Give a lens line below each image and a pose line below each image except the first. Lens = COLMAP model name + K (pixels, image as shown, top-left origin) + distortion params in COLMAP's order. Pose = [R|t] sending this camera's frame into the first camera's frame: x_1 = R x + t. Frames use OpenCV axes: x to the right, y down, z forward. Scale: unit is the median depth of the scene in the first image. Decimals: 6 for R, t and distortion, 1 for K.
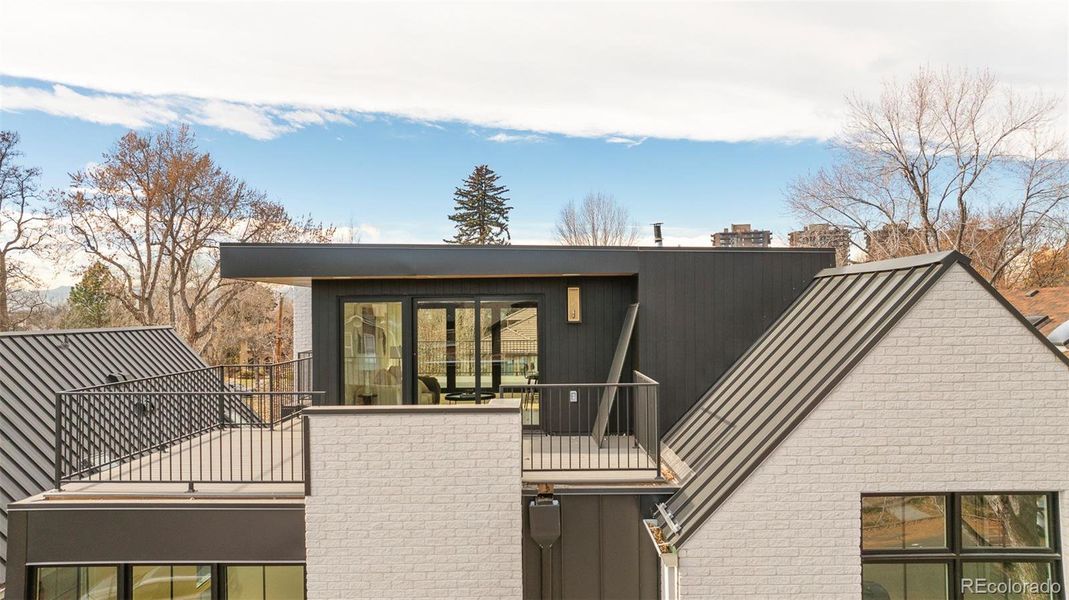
lens RADIAL K [[757.7, 0, 534.7], [0, 757.7, 300.0], [0, 0, 1]] dist [-0.011839, 0.005125]
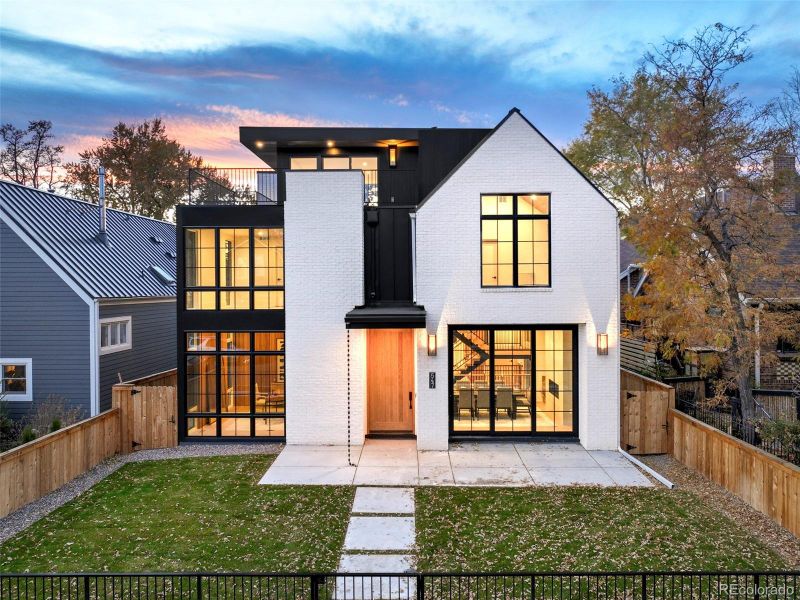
lens RADIAL K [[603.0, 0, 402.6], [0, 603.0, 291.9], [0, 0, 1]] dist [0.007859, -0.004867]
pose [[0.999881, 0.002861, -0.015180, 0.116856], [-0.002493, 0.999704, 0.024210, 0.385514], [0.015245, -0.024169, 0.999592, -0.862847]]
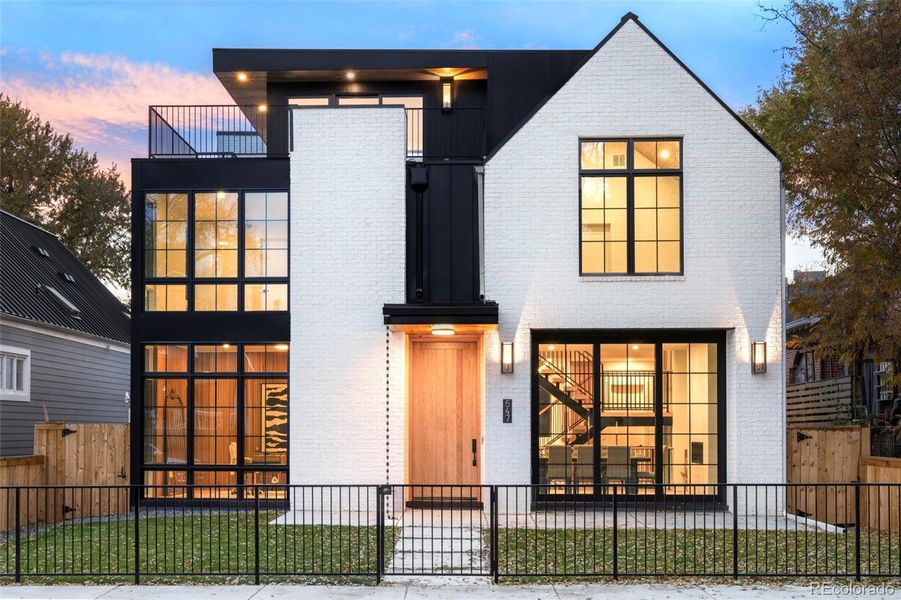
lens RADIAL K [[1231.4, 0, 411.1], [0, 1231.4, 384.0], [0, 0, 1]] dist [0.019933, 0.000000]
pose [[0.998986, 0.007537, -0.044377, 0.097800], [-0.007802, 0.999953, -0.005796, 0.611133], [0.044331, 0.006136, 0.998998, -1.461178]]
